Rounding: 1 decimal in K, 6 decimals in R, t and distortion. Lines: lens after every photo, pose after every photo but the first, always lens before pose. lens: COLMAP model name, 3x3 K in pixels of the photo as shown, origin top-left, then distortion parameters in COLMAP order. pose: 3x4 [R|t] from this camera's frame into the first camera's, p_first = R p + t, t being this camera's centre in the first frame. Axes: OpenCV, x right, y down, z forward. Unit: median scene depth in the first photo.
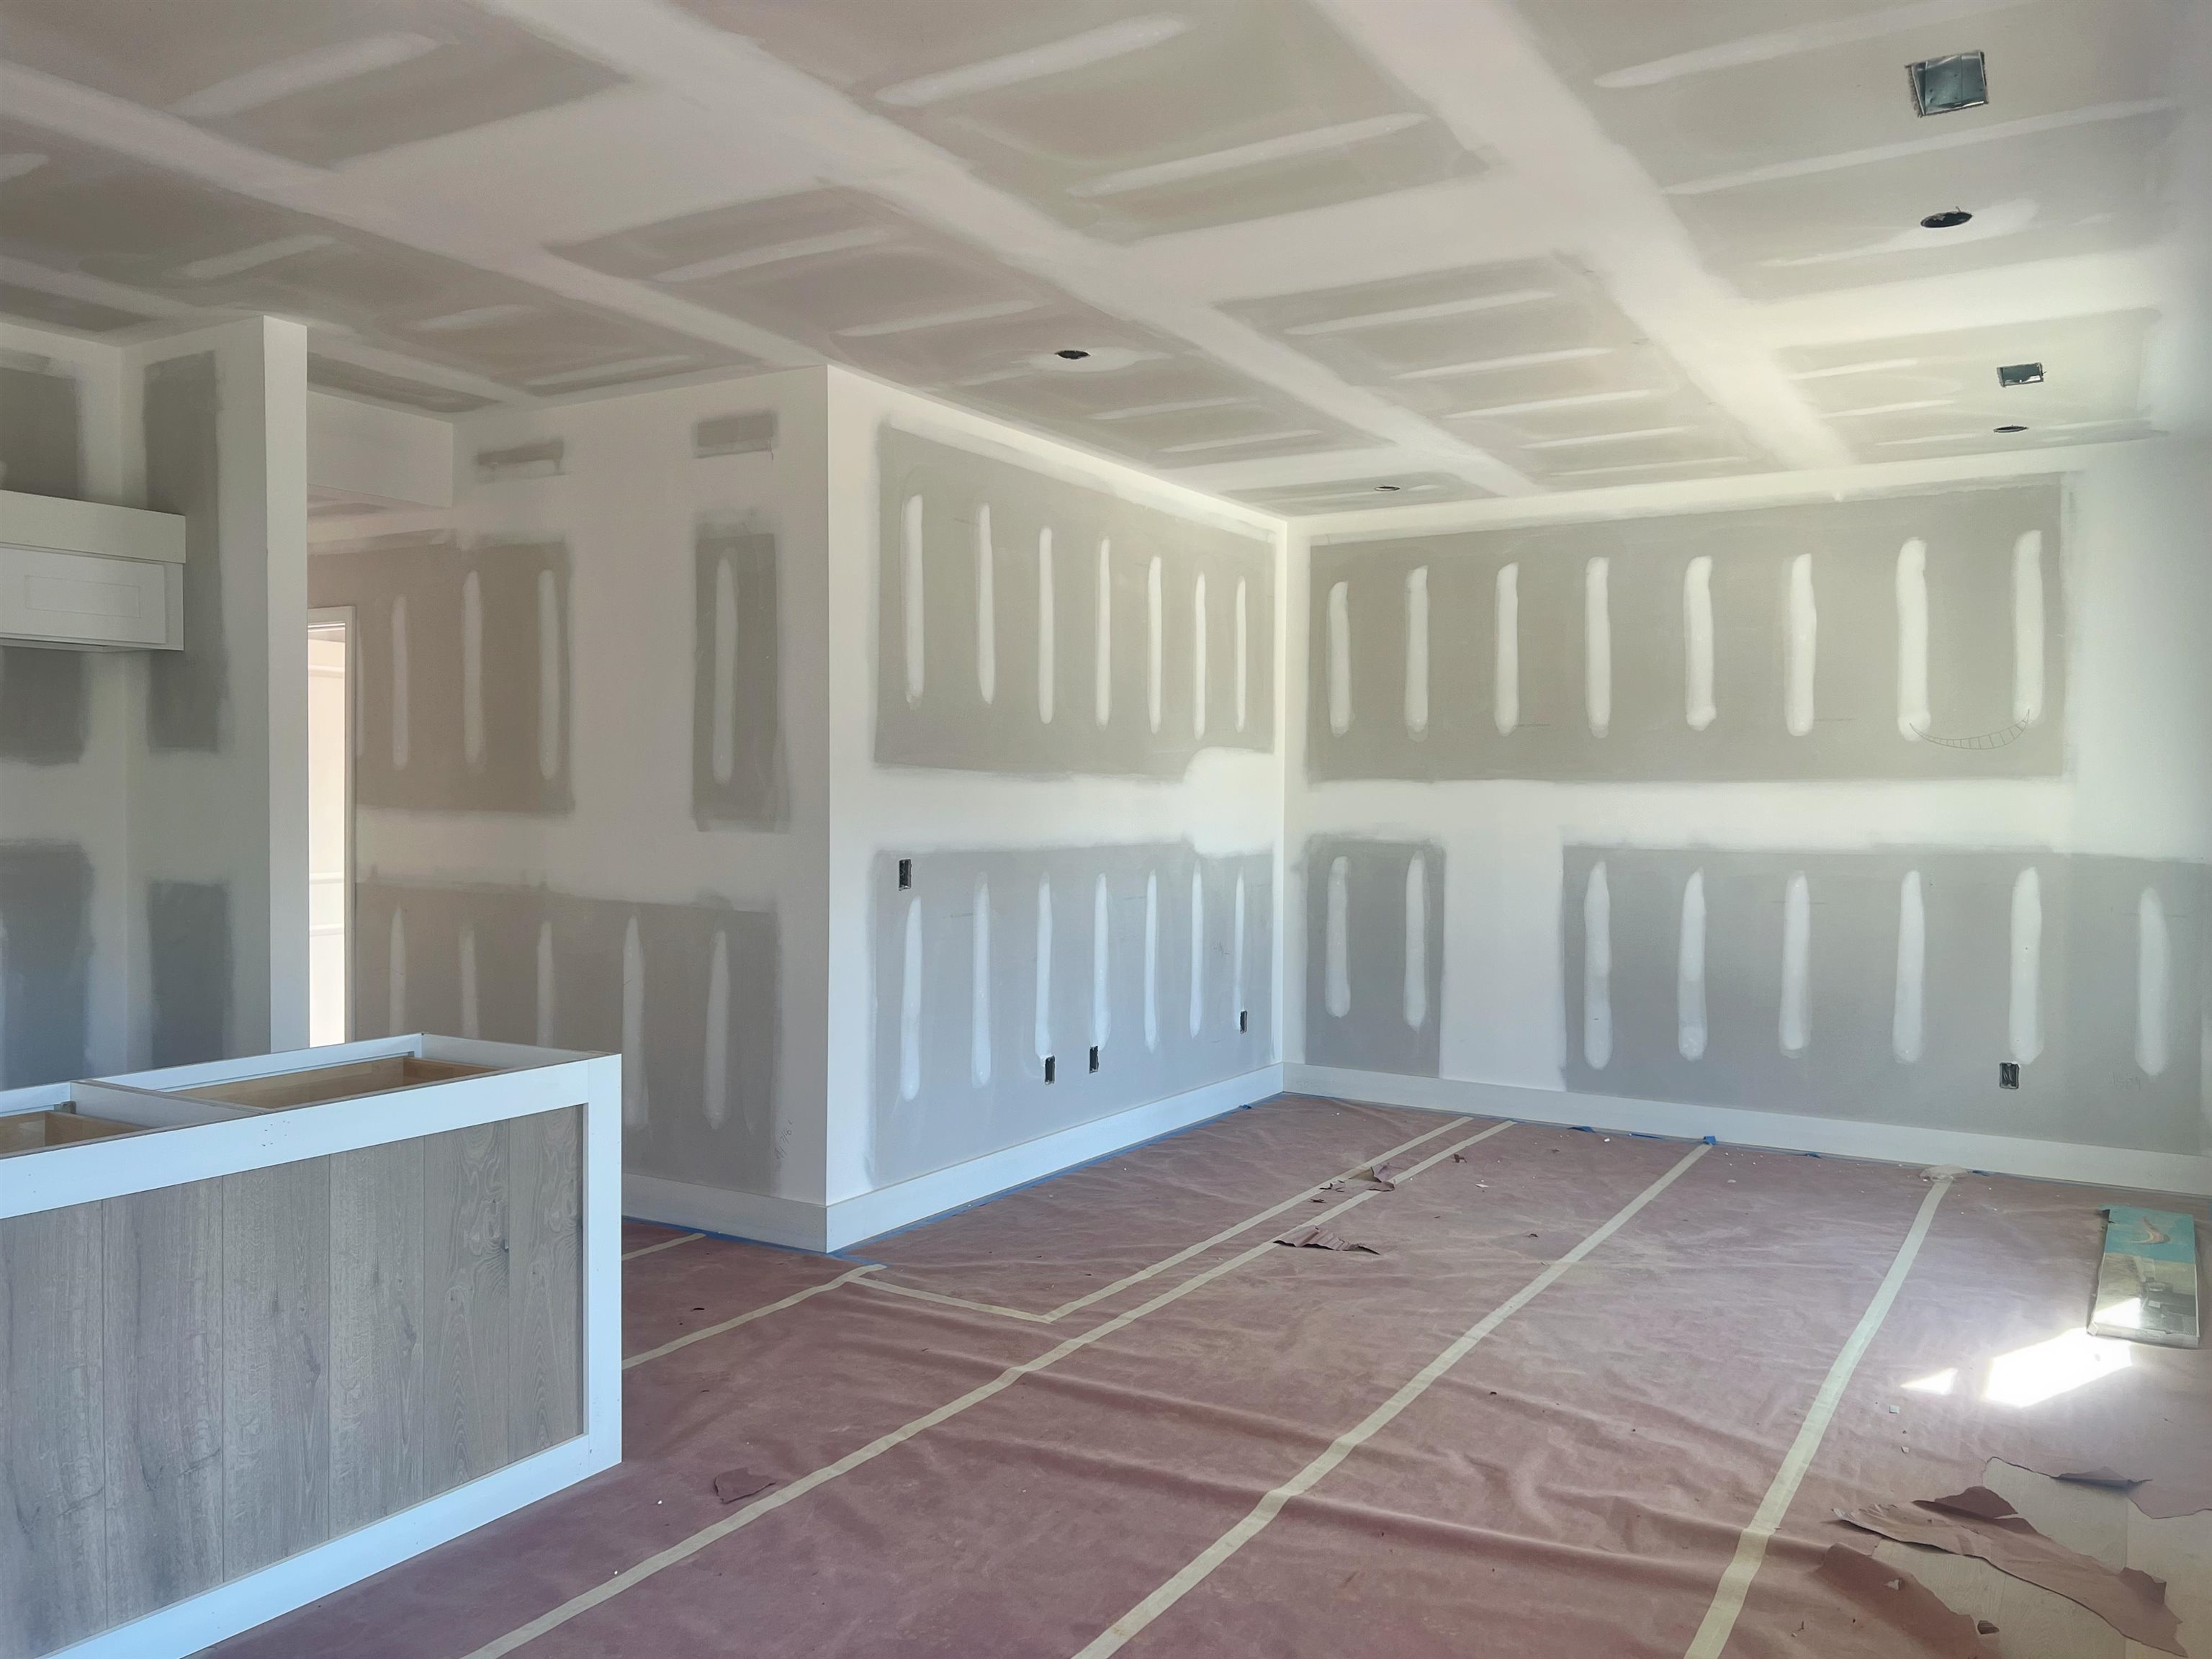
lens RADIAL K [[1699.6, 0, 1137.7], [0, 1699.6, 828.6], [0, 0, 1]] dist [0.019183, -0.002858]
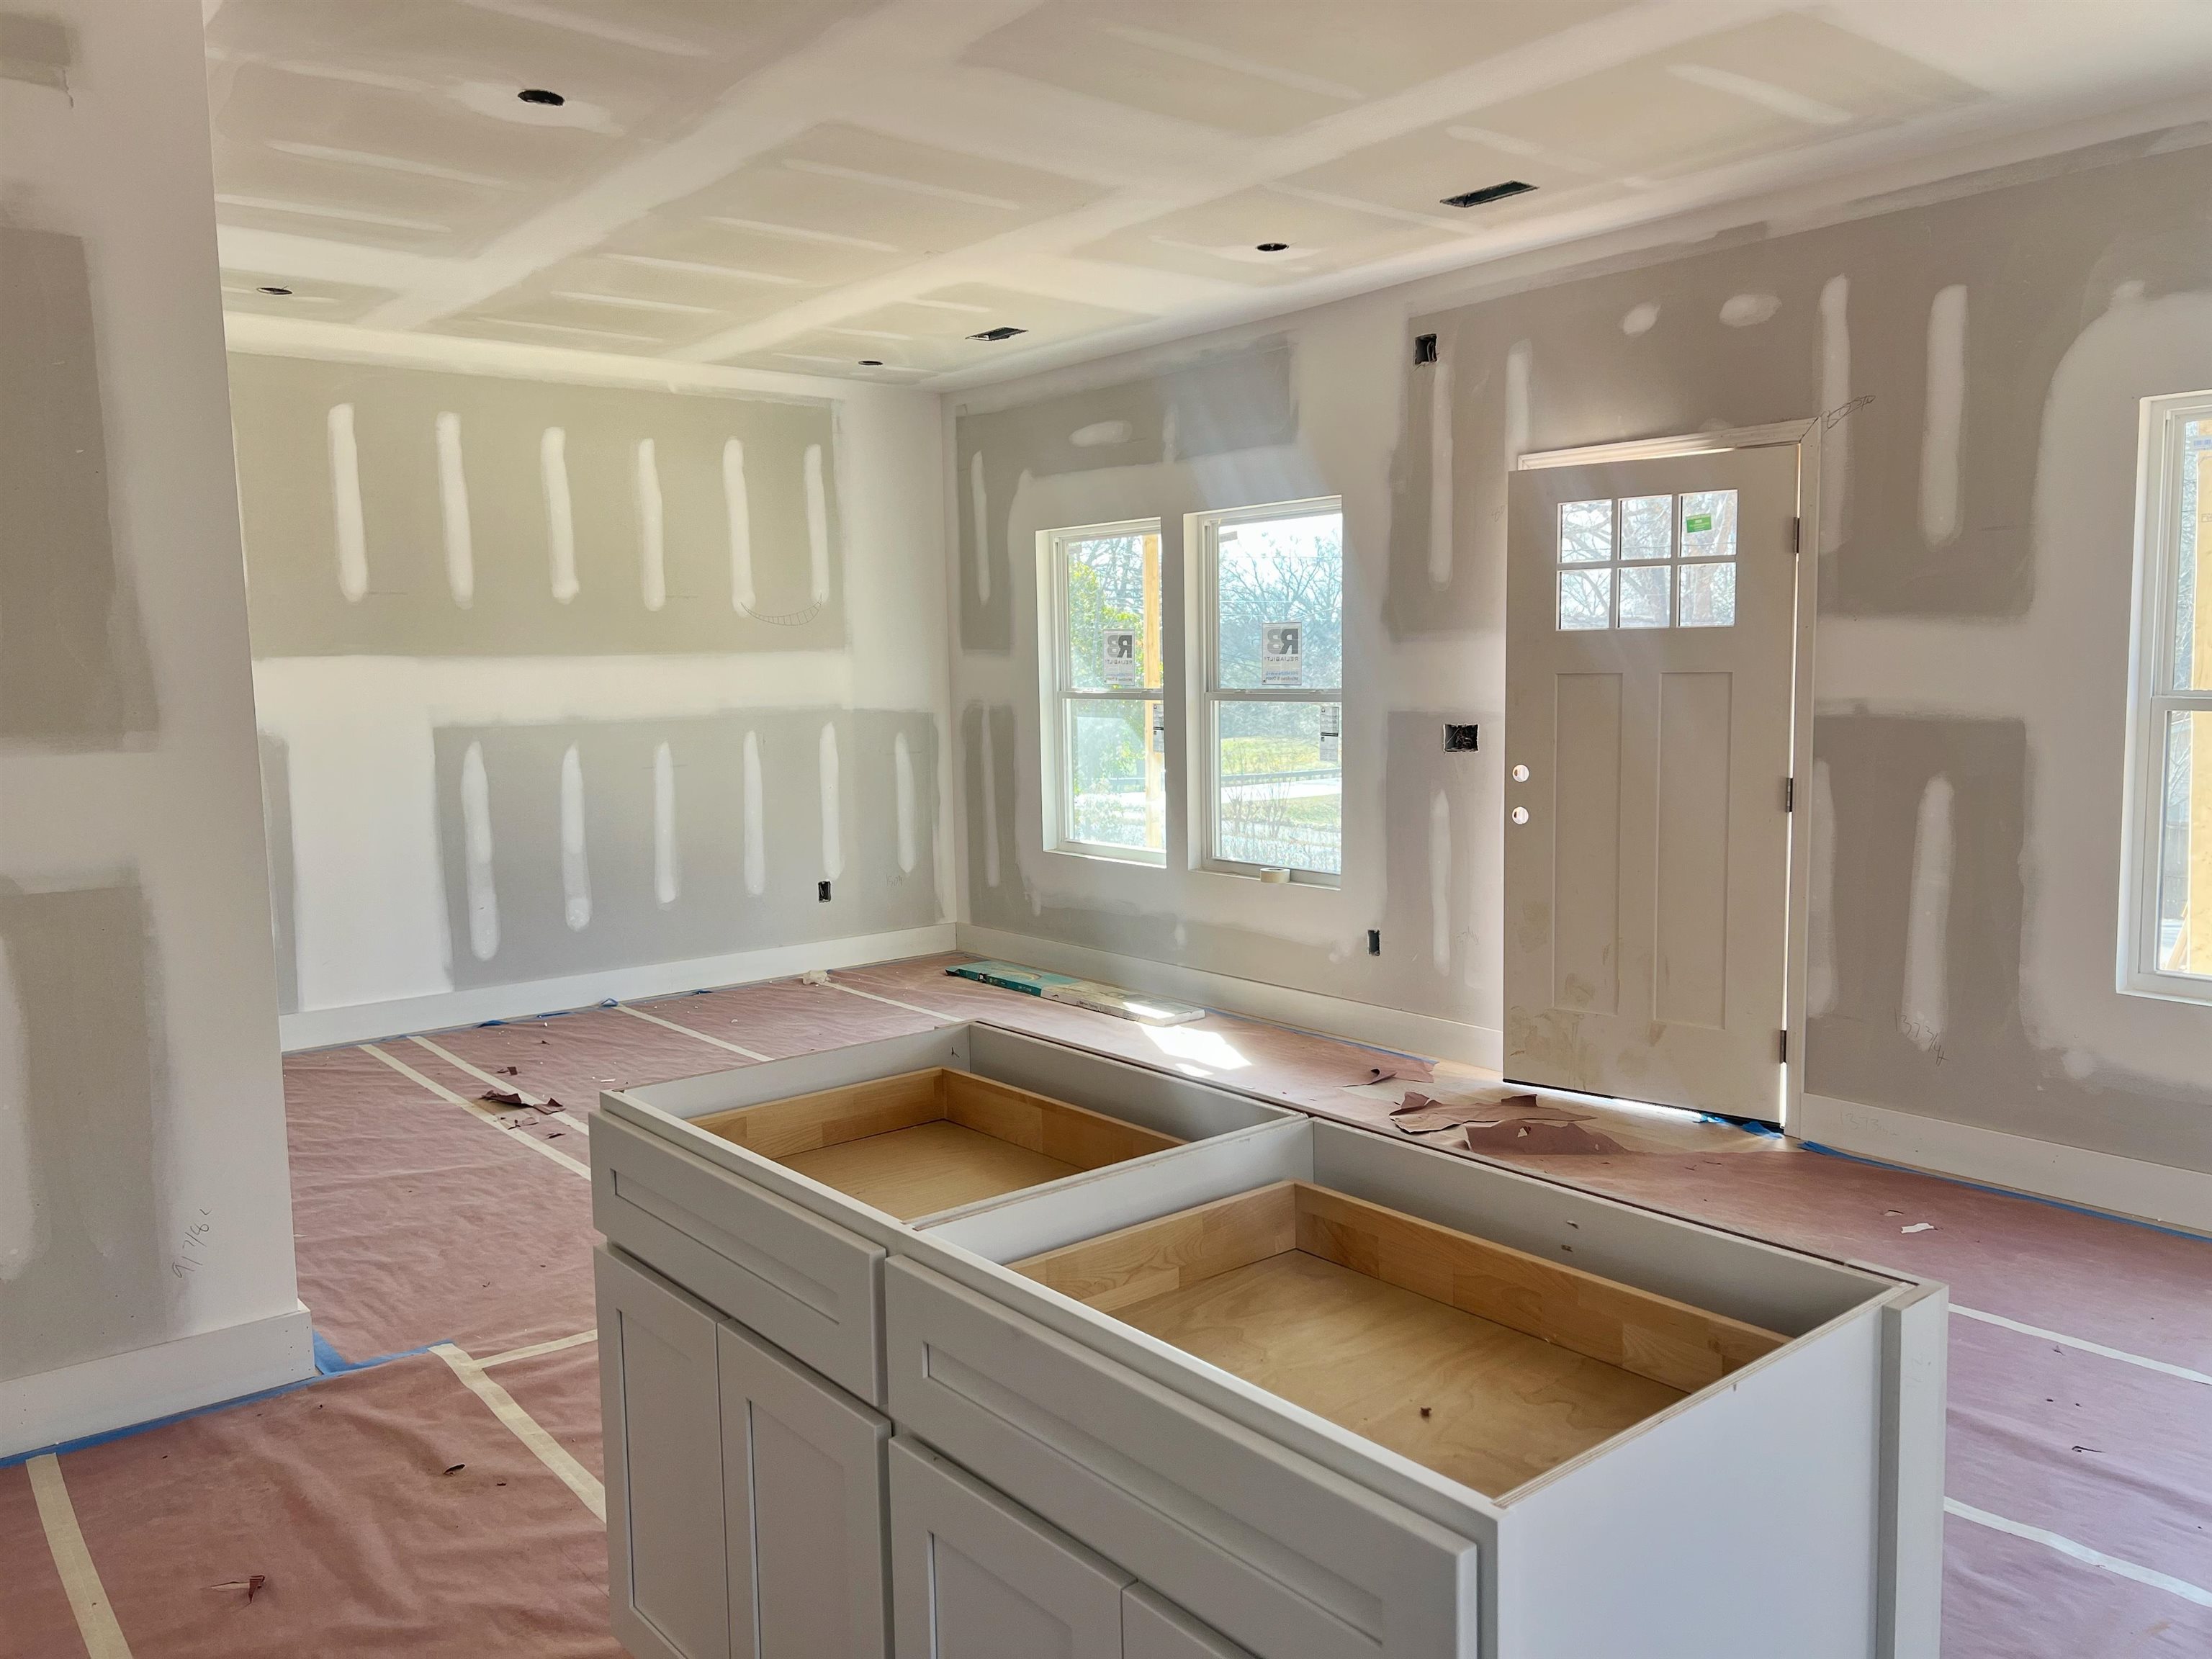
lens RADIAL K [[1667.9, 0, 1141.3], [0, 1667.9, 831.9], [0, 0, 1]] dist [0.097296, -0.130292]
pose [[0.325317, -0.110978, 0.939070, -0.538289], [0.039983, 0.993815, 0.103596, -0.014448], [-0.944759, 0.003845, 0.327742, 0.378053]]
